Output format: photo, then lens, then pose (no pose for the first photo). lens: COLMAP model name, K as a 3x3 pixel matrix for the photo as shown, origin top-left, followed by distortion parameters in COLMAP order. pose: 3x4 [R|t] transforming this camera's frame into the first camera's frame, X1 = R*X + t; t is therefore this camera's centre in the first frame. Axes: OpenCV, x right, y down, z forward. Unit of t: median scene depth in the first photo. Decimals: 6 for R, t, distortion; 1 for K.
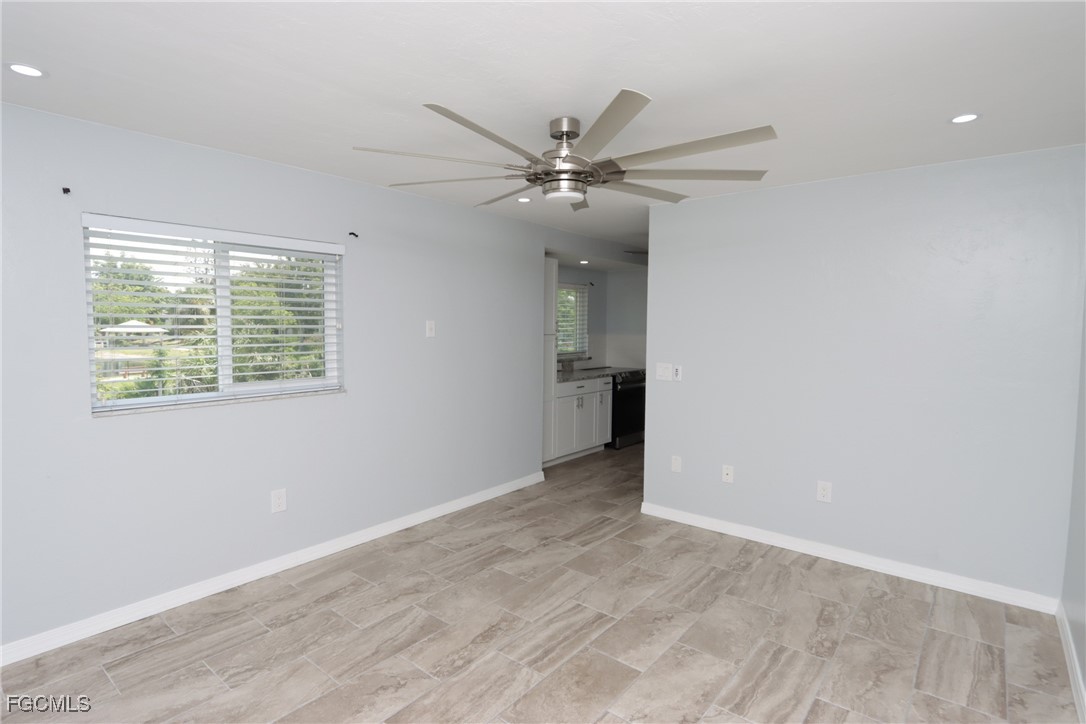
lens RADIAL K [[556.8, 0, 541.2], [0, 556.8, 361.0], [0, 0, 1]] dist [-0.002022, 0.000235]
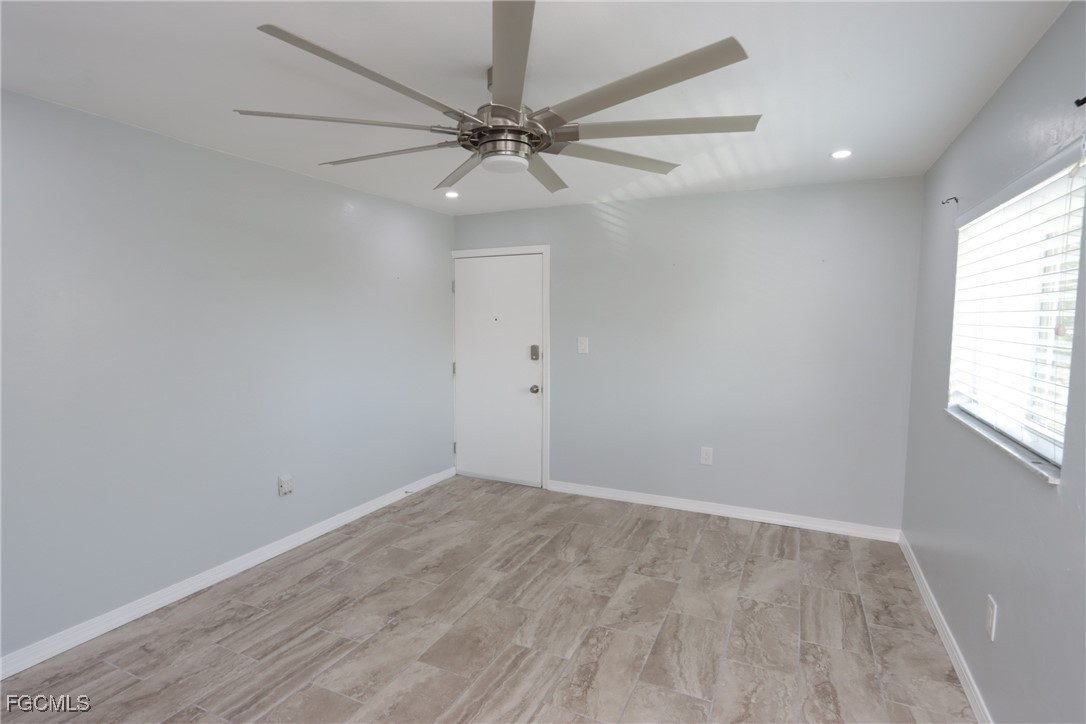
lens RADIAL K [[556.8, 0, 548.5], [0, 556.8, 357.2], [0, 0, 1]] dist [-0.002022, 0.000235]
pose [[-0.967530, 0.008238, -0.252621, 0.191644], [-0.026484, 0.990663, 0.133740, -0.127500], [0.251364, 0.136088, -0.958278, 1.870352]]
